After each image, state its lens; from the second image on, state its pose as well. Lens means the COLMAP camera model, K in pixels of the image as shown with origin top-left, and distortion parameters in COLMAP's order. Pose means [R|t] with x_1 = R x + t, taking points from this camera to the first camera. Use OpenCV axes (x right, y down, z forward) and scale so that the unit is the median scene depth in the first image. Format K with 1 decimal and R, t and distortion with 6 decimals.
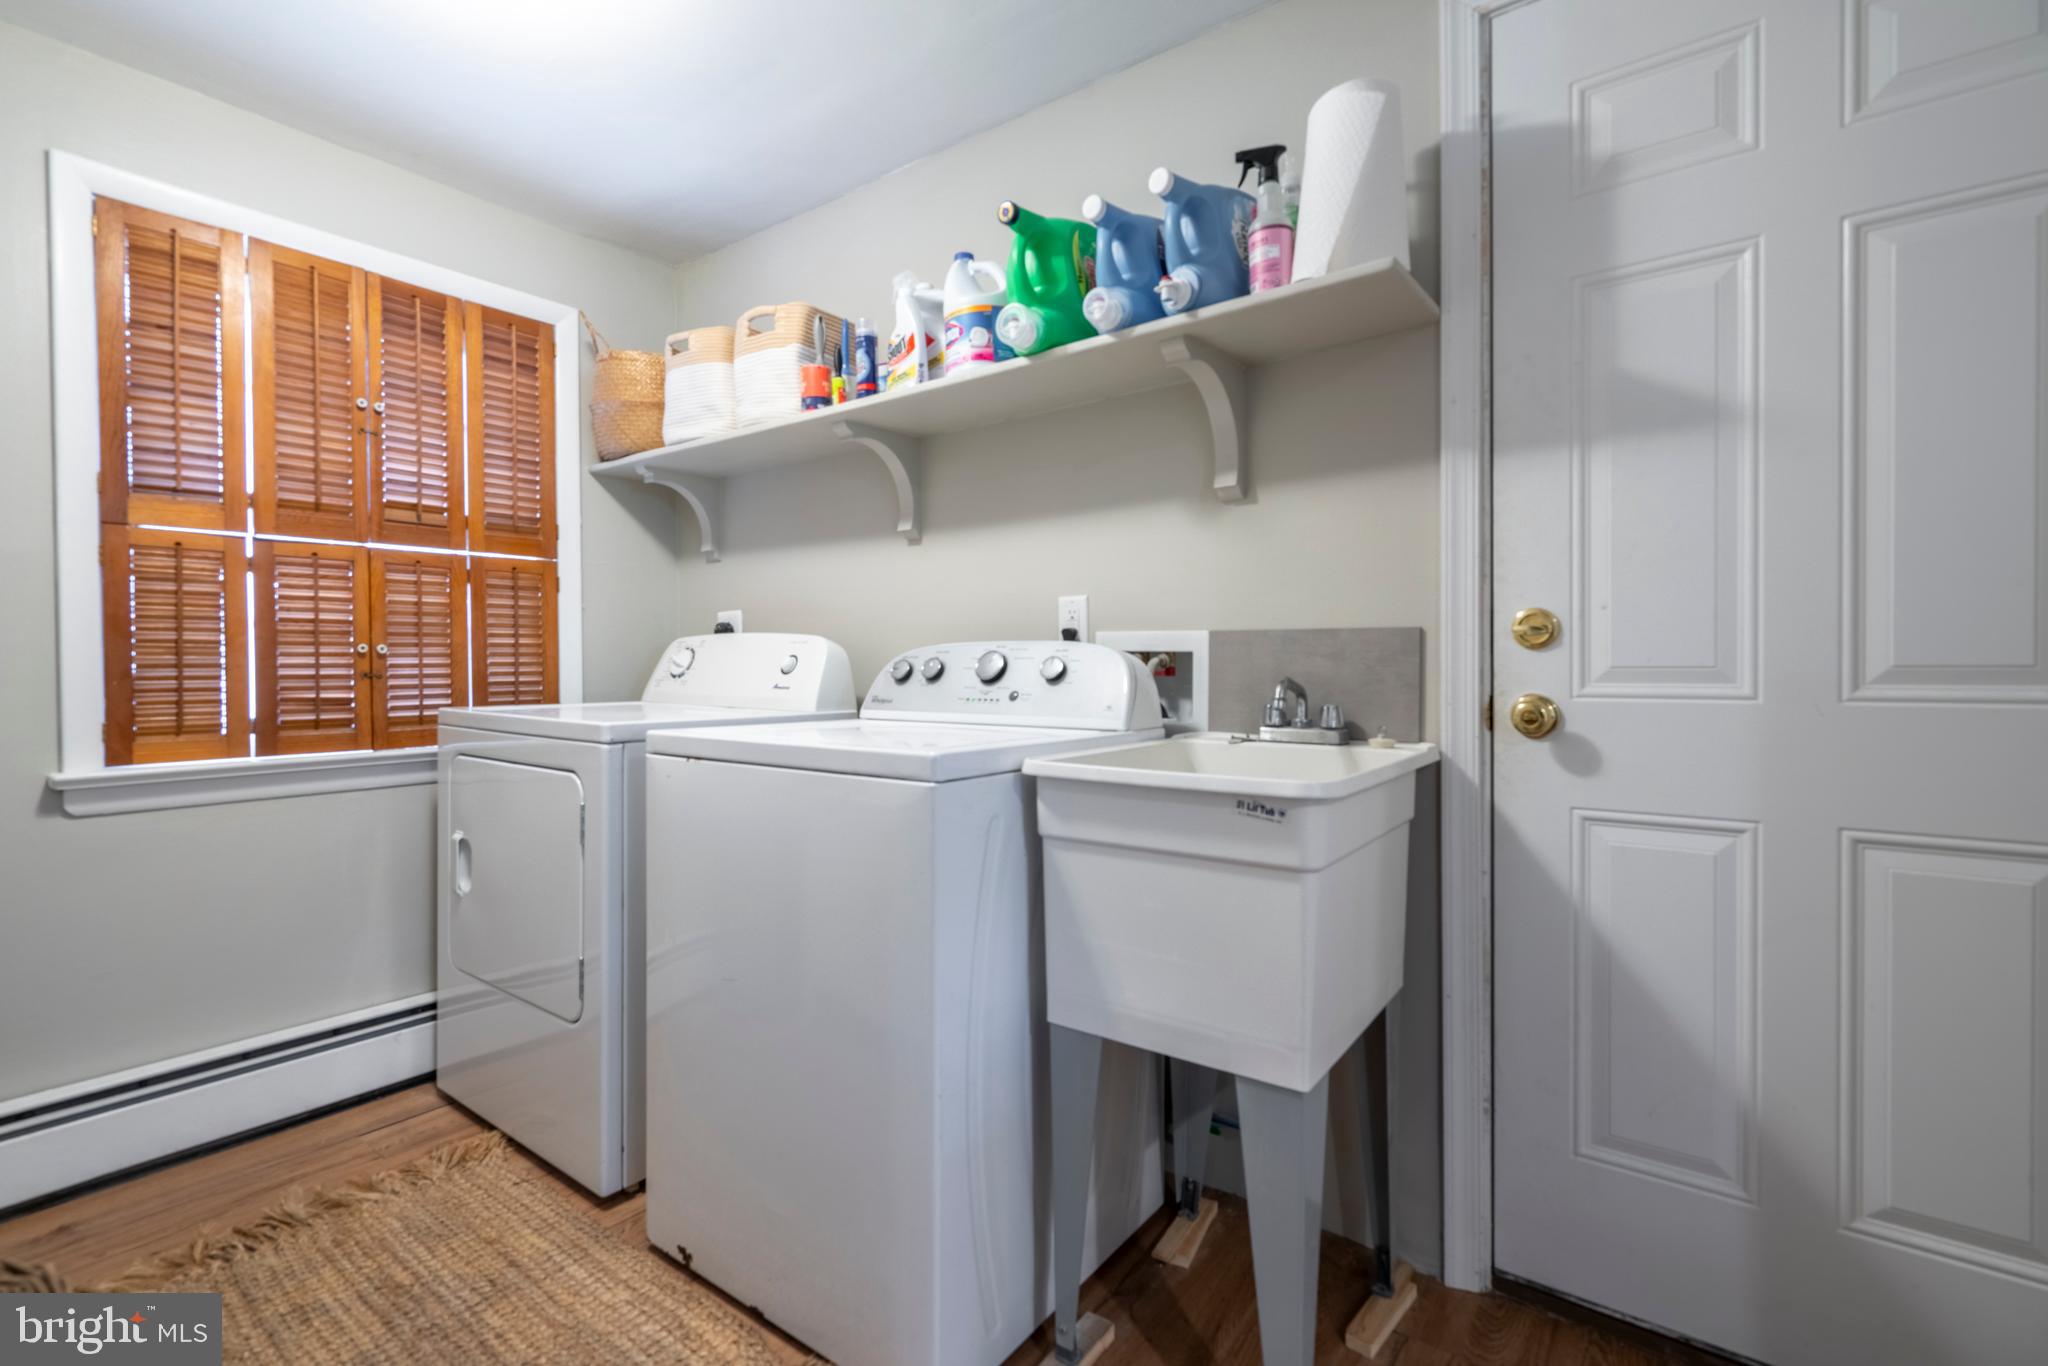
lens RADIAL K [[943.7, 0, 1042.4], [0, 943.7, 672.3], [0, 0, 1]] dist [-0.006026, 0.002025]
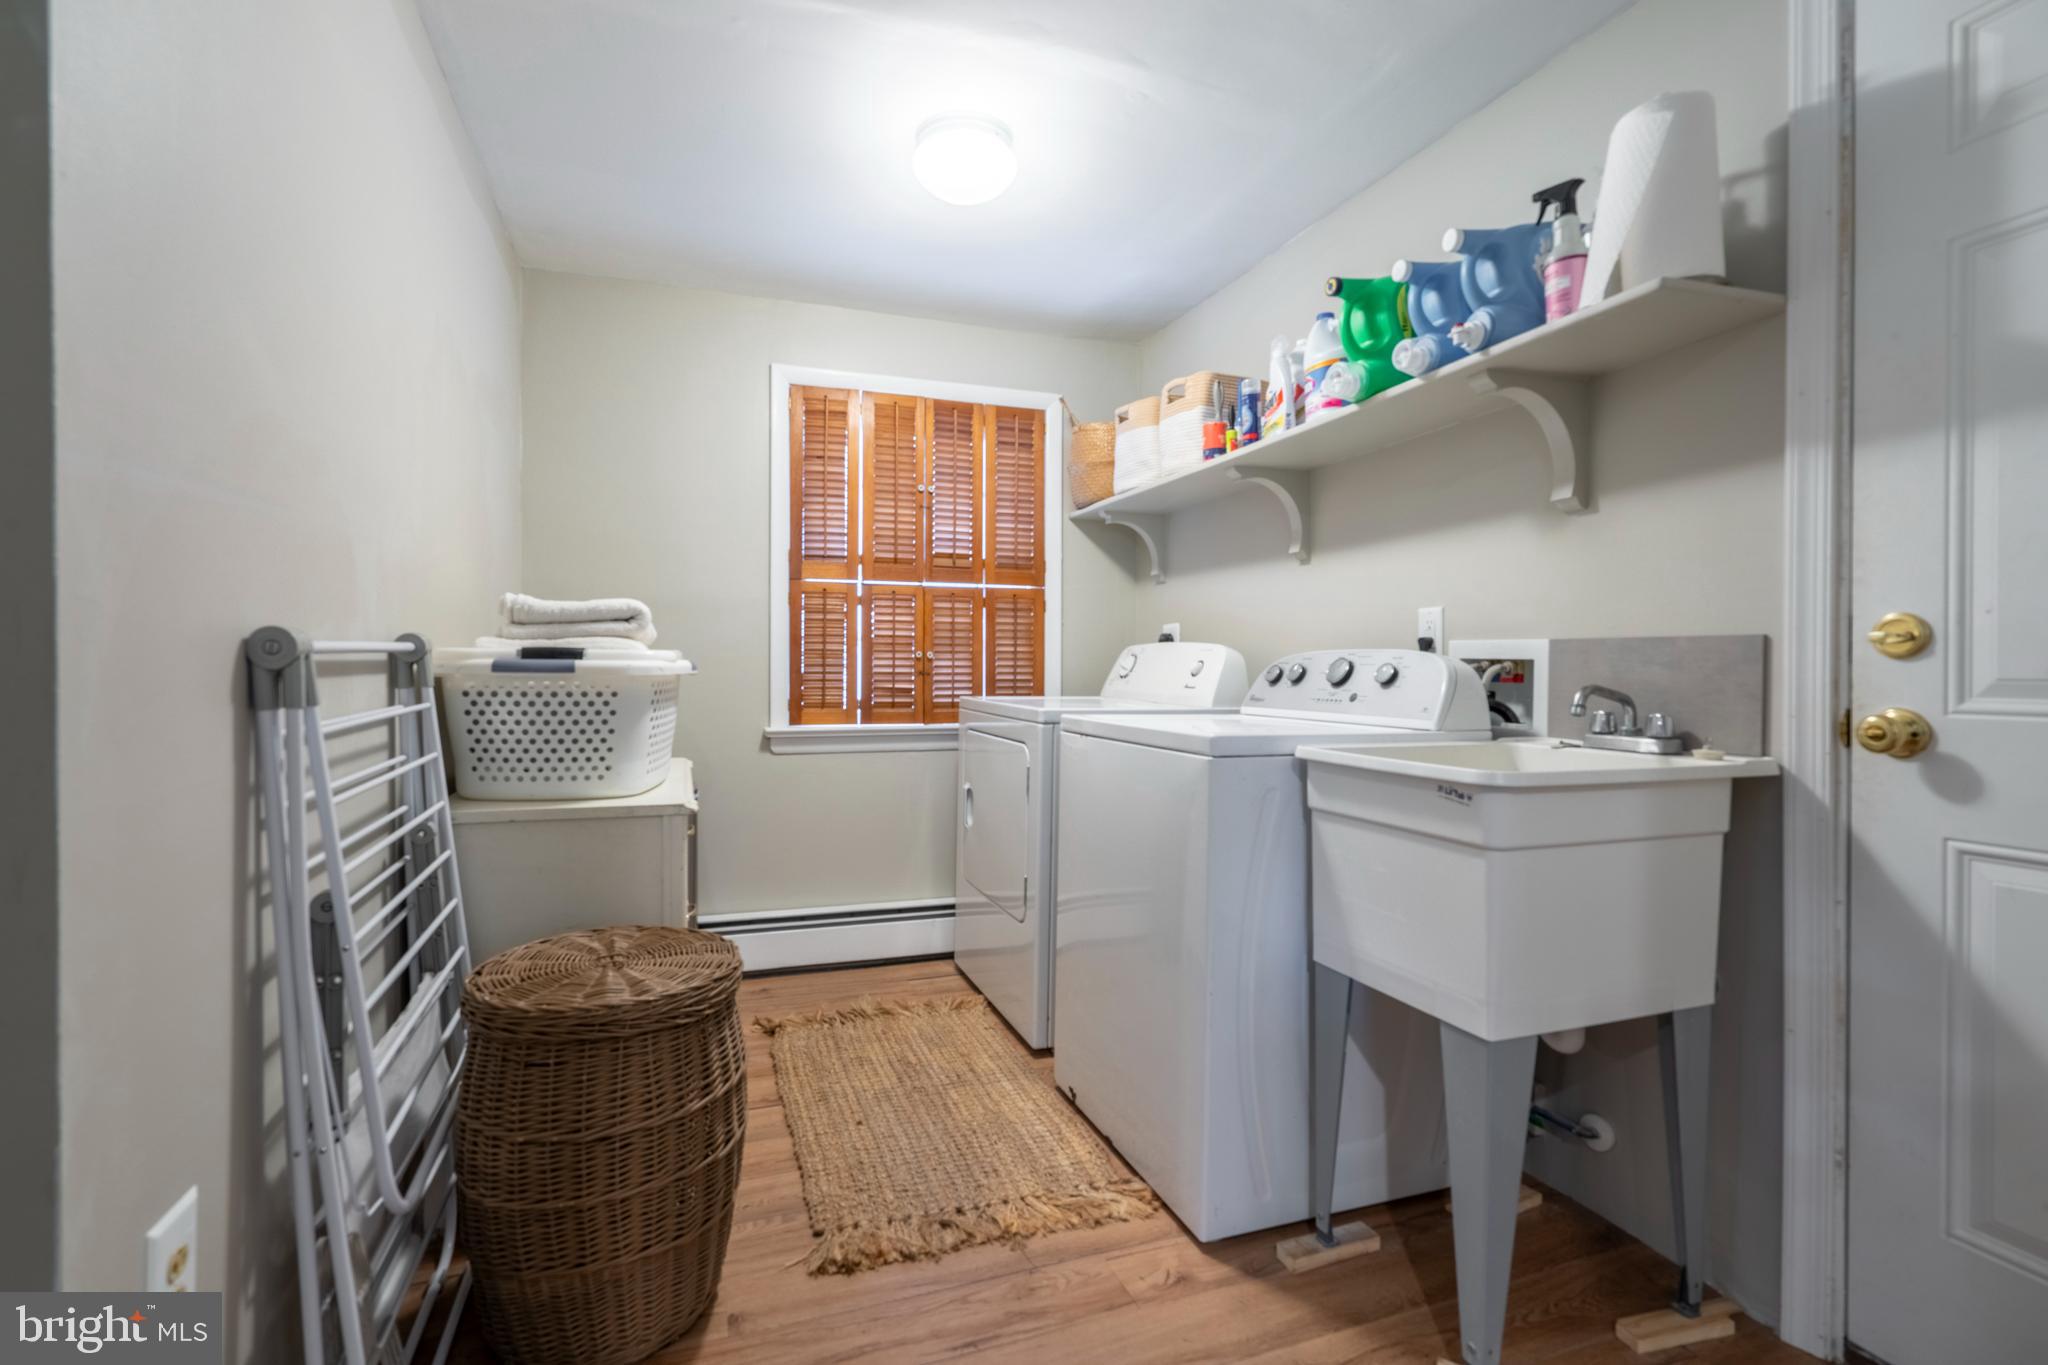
lens RADIAL K [[943.7, 0, 1008.4], [0, 943.7, 670.3], [0, 0, 1]] dist [-0.006026, 0.002025]
pose [[0.831343, 0.011304, -0.555644, 0.279026], [-0.015729, 0.999871, -0.003193, 0.002381], [0.555536, 0.011394, 0.831414, -0.193931]]
